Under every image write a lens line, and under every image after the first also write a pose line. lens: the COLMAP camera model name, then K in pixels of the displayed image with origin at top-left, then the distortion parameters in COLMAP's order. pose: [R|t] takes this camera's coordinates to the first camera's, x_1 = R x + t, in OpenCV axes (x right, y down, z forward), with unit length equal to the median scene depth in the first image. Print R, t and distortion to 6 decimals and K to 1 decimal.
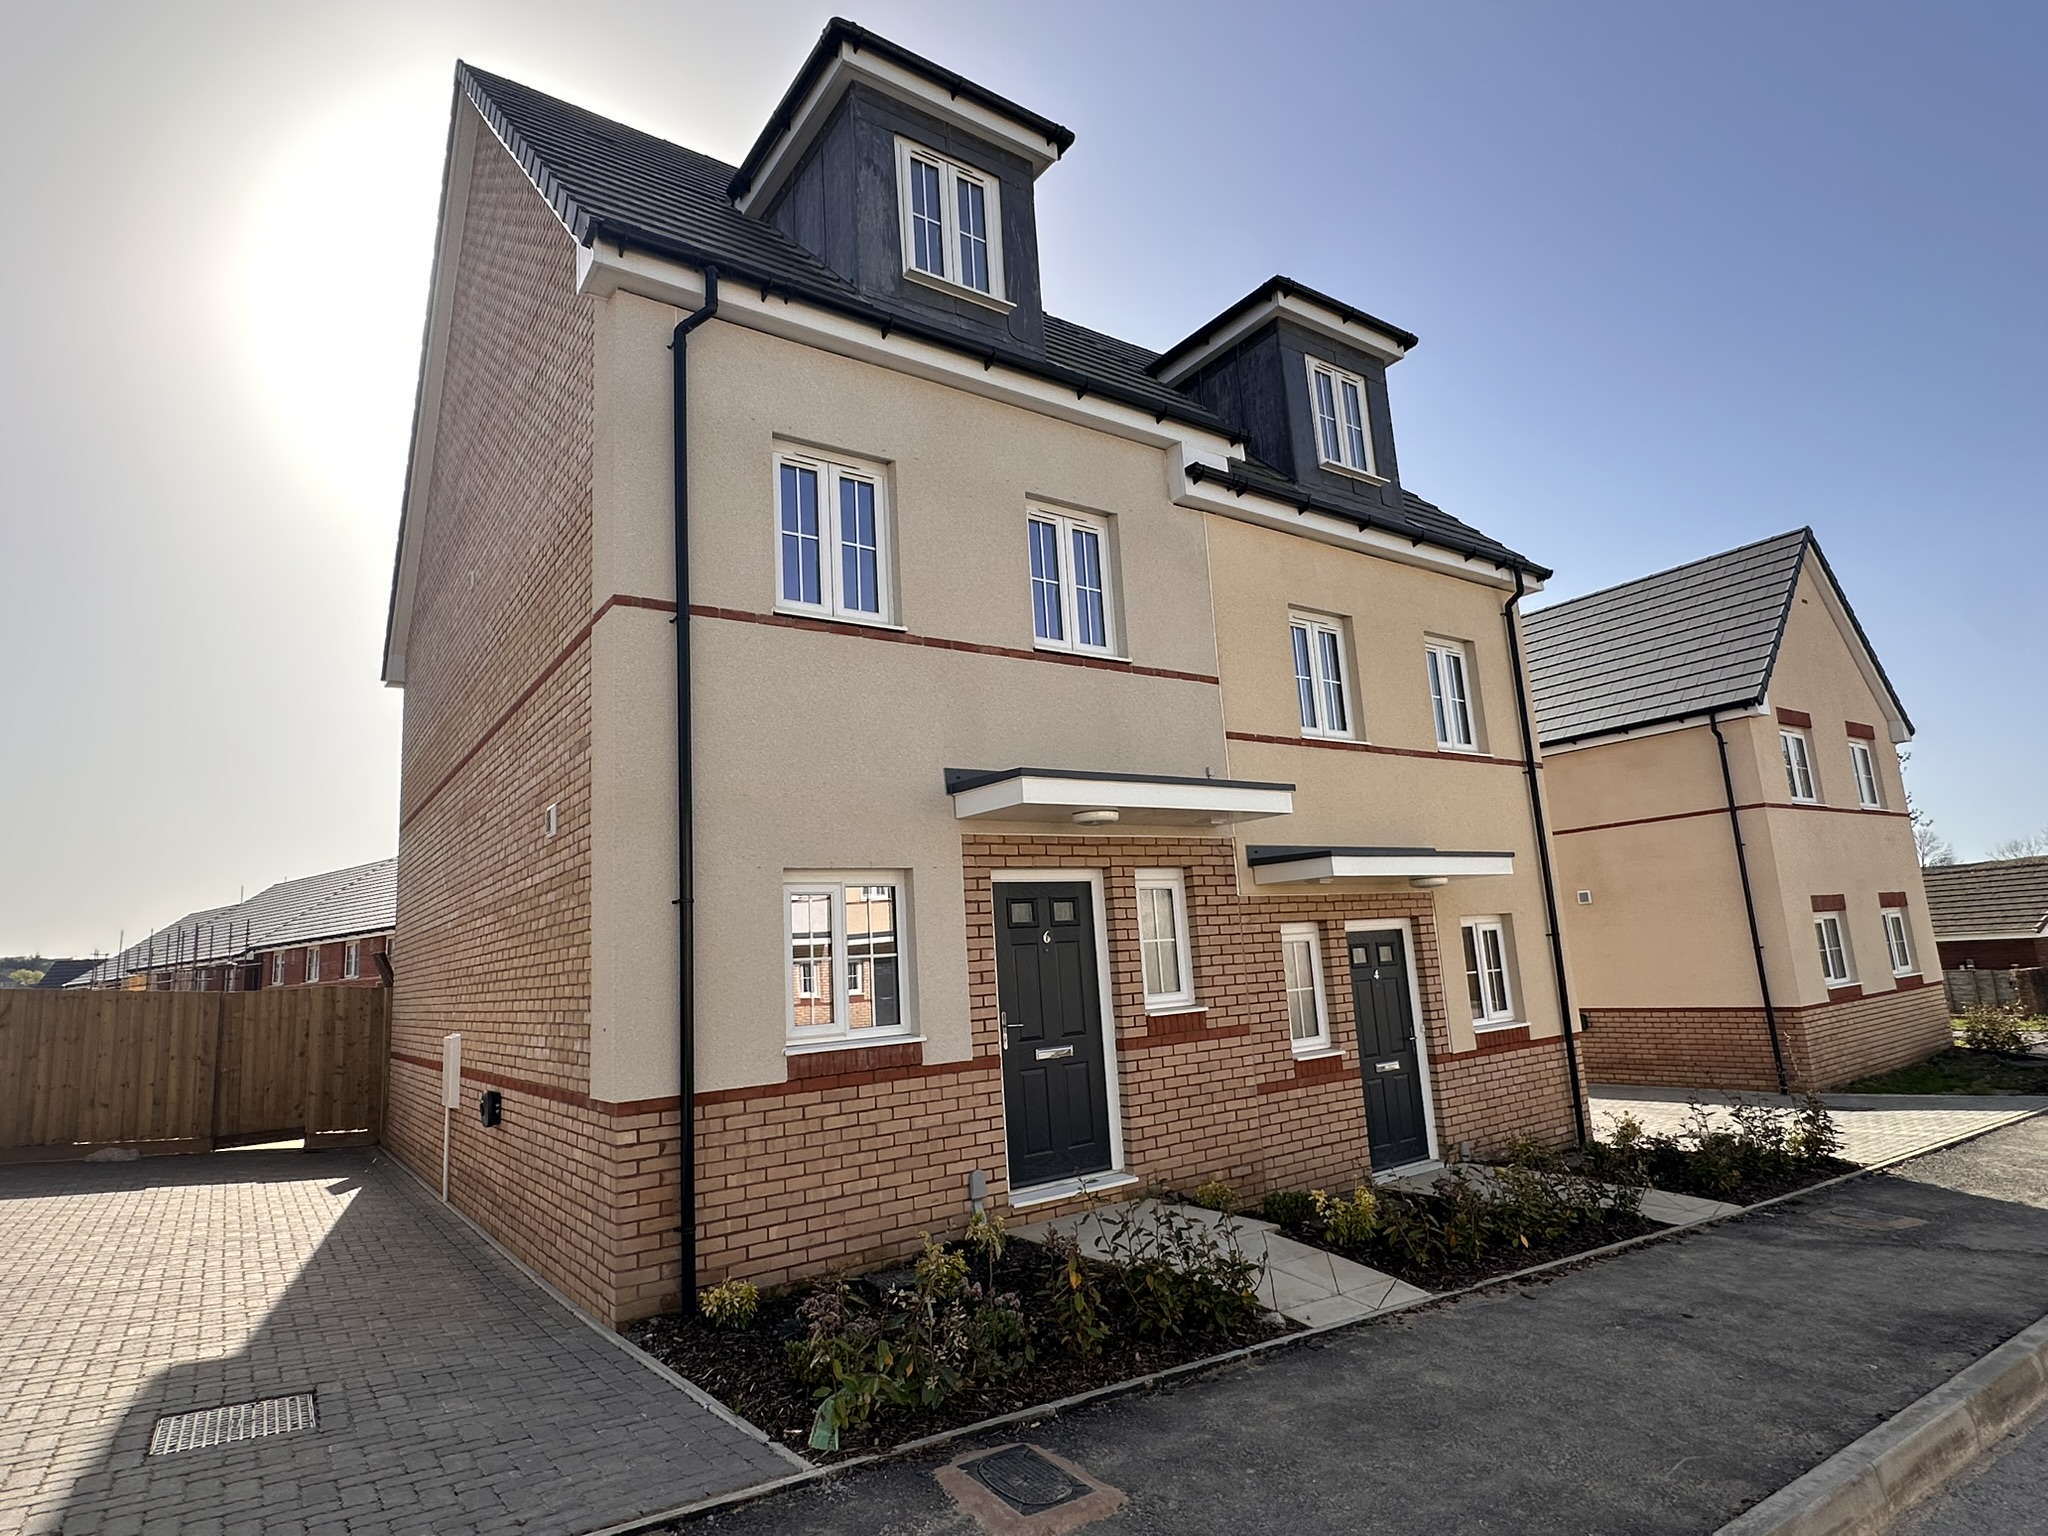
lens RADIAL K [[1111.4, 0, 1019.8], [0, 1111.4, 770.8], [0, 0, 1]] dist [0.003574, -0.000222]
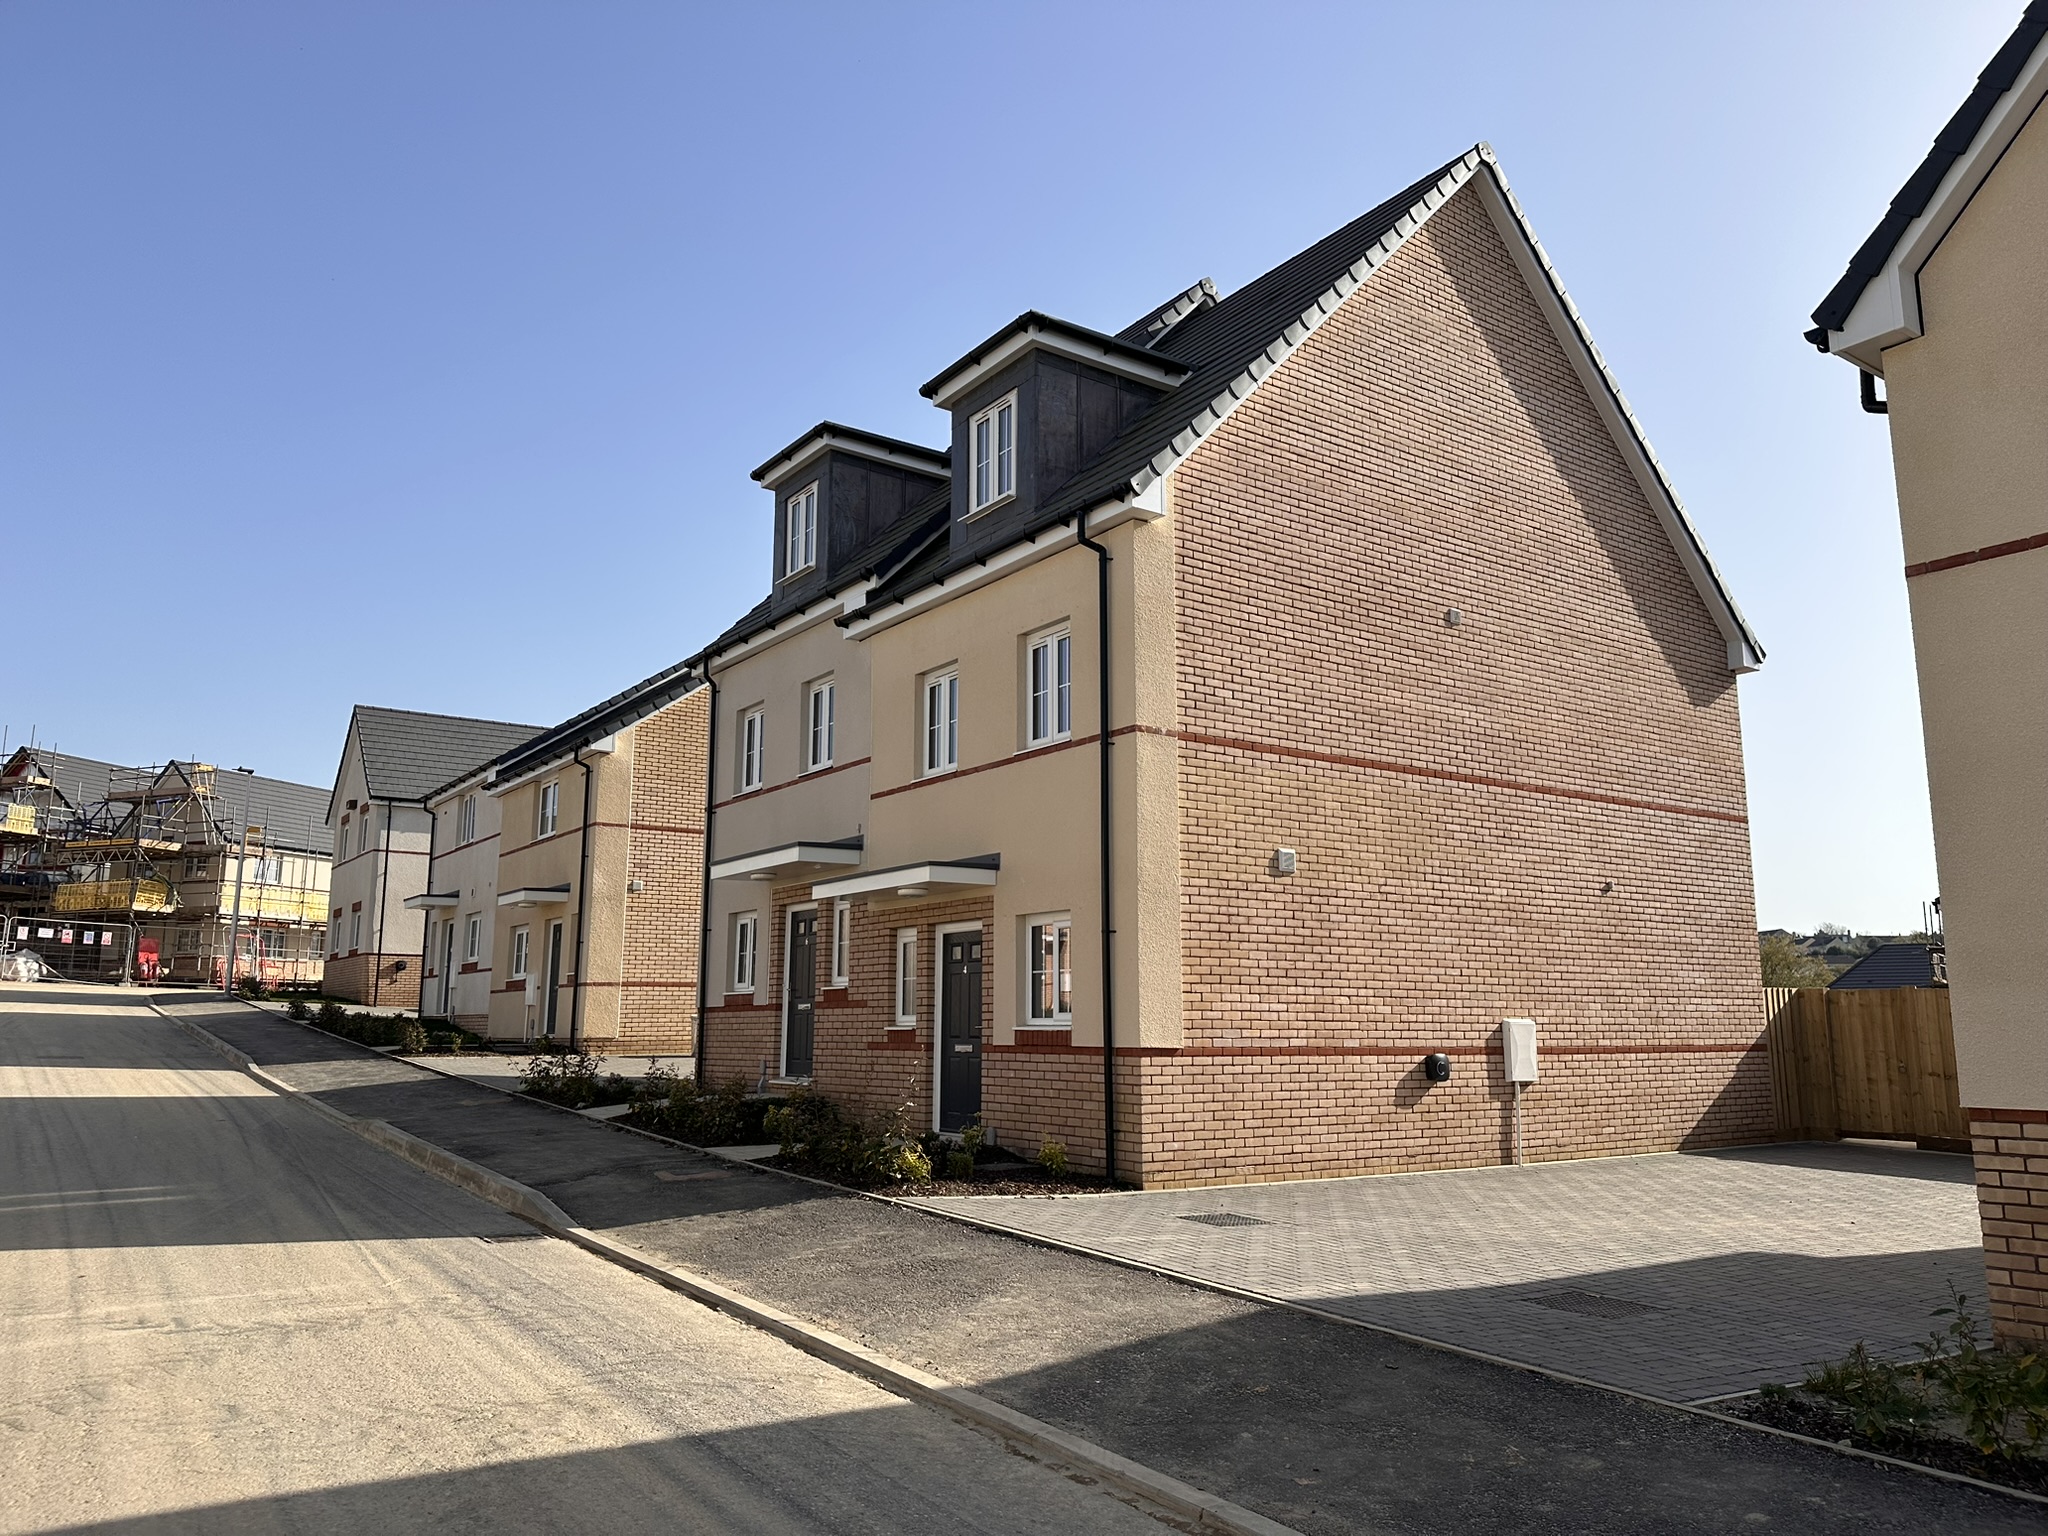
lens RADIAL K [[1443.9, 0, 1020.5], [0, 1443.9, 767.5], [0, 0, 1]] dist [0.138765, -0.244916]
pose [[-0.015414, -0.115897, -0.993142, 1.842015], [0.168701, 0.978719, -0.116832, 0.163058], [0.985547, -0.169345, 0.004465, 1.084508]]
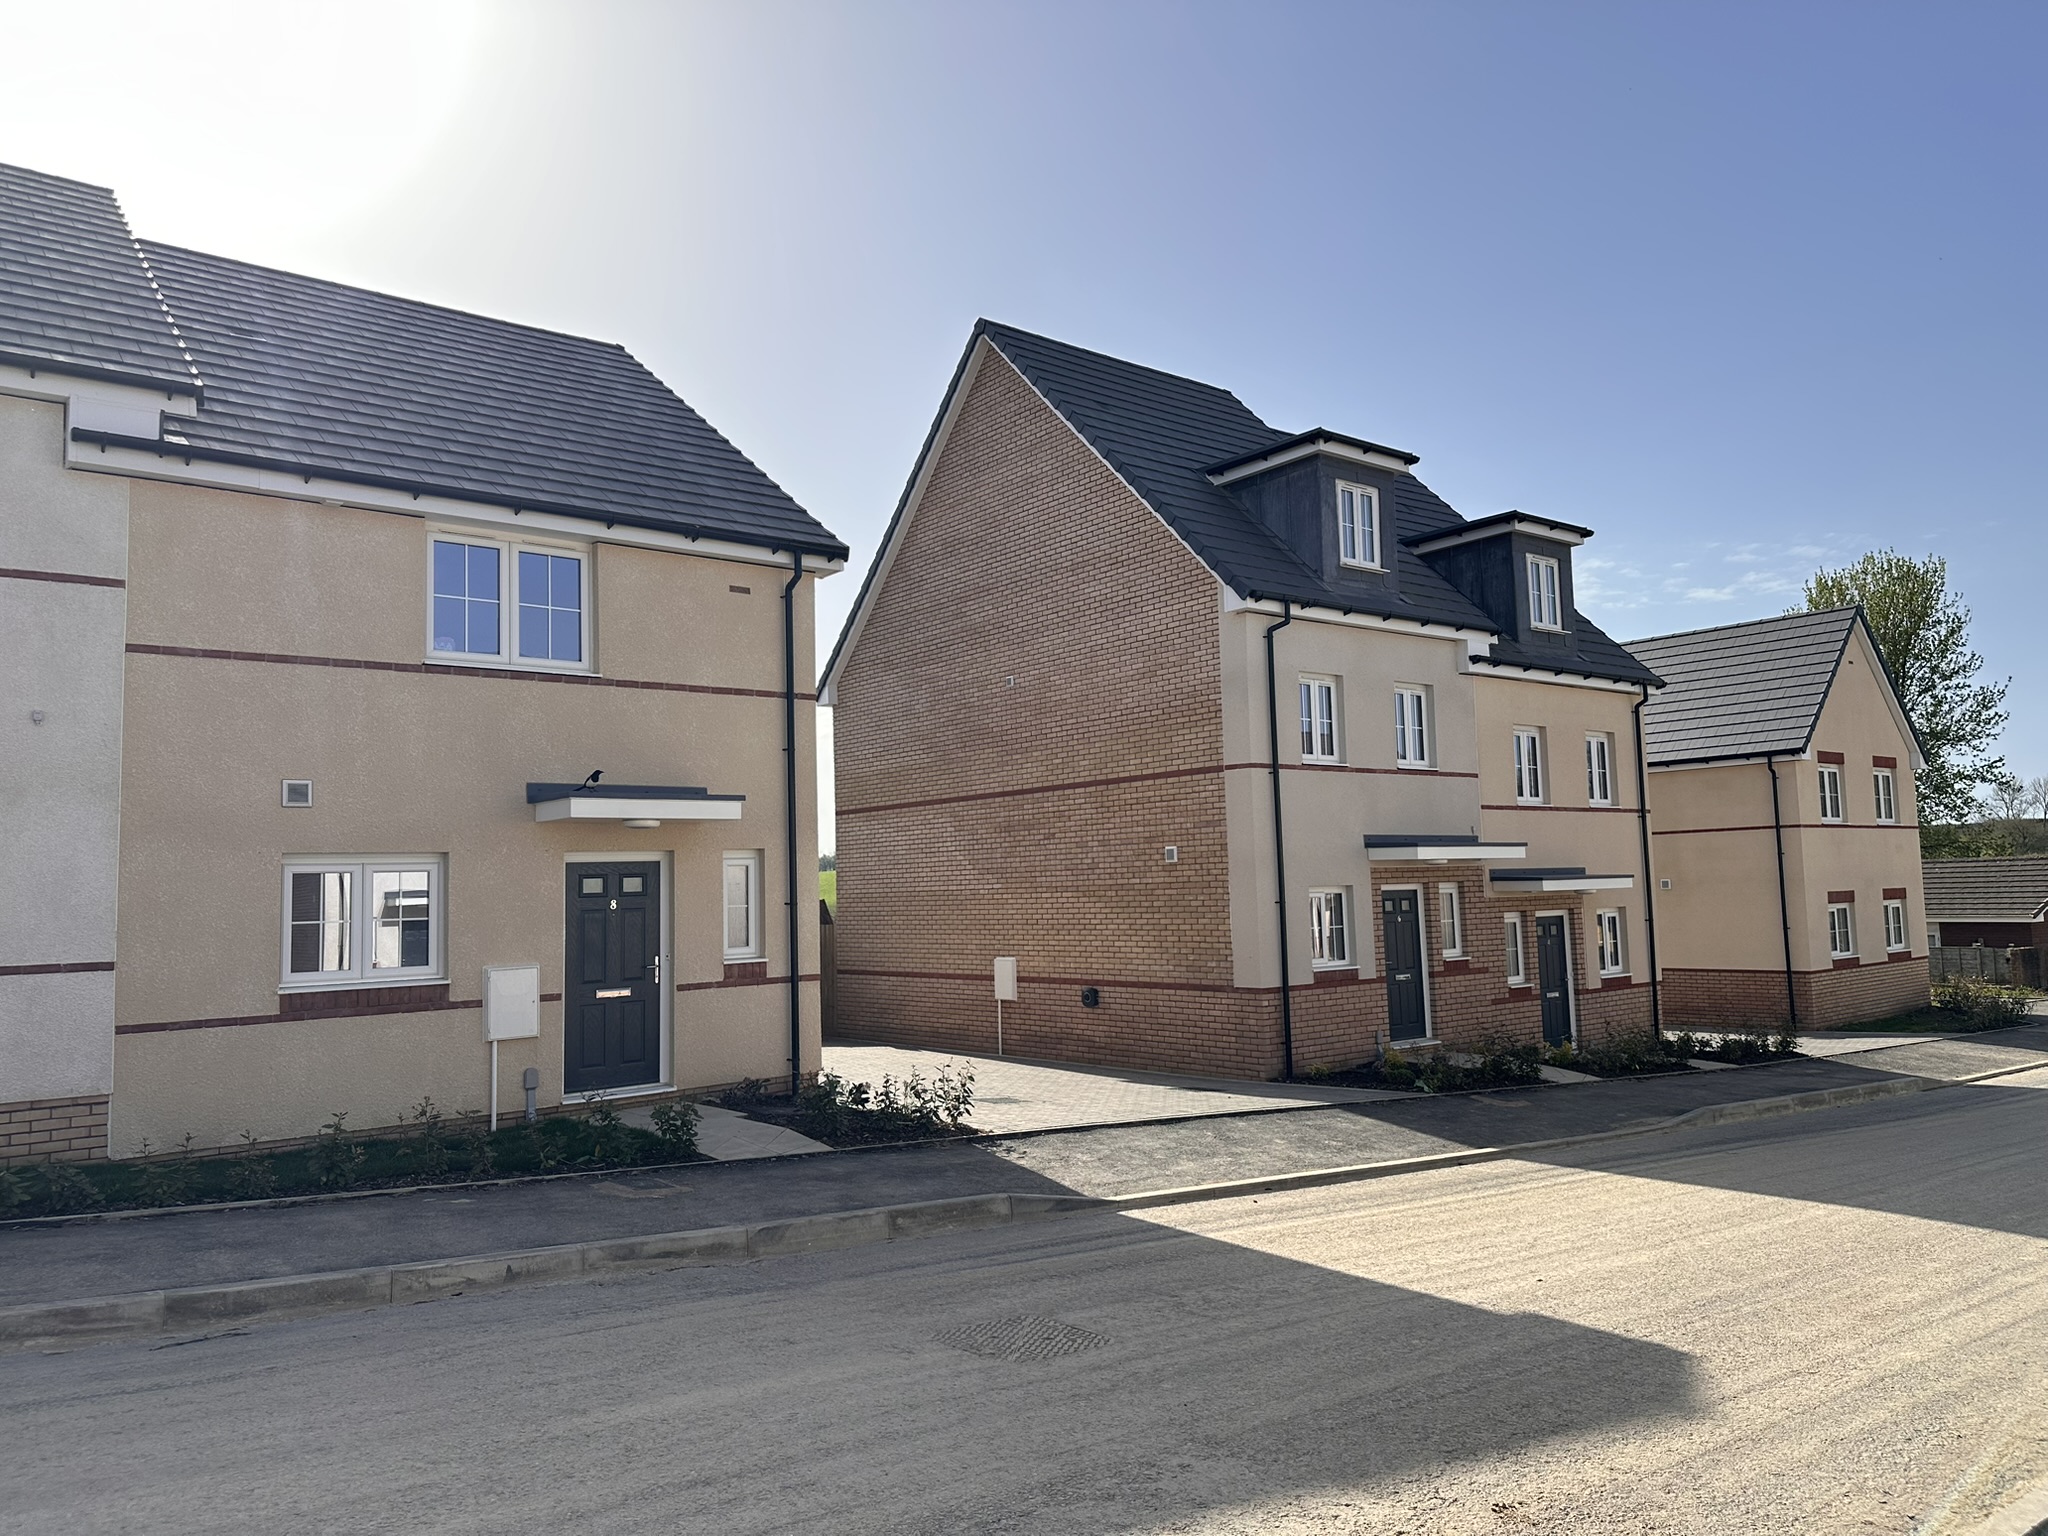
lens RADIAL K [[1443.9, 0, 1020.5], [0, 1443.9, 767.5], [0, 0, 1]] dist [0.138765, -0.244916]
pose [[0.997290, 0.038917, 0.062438, -0.640898], [-0.044003, 0.995638, 0.082272, -0.233897], [-0.058964, -0.084797, 0.994652, -1.172648]]
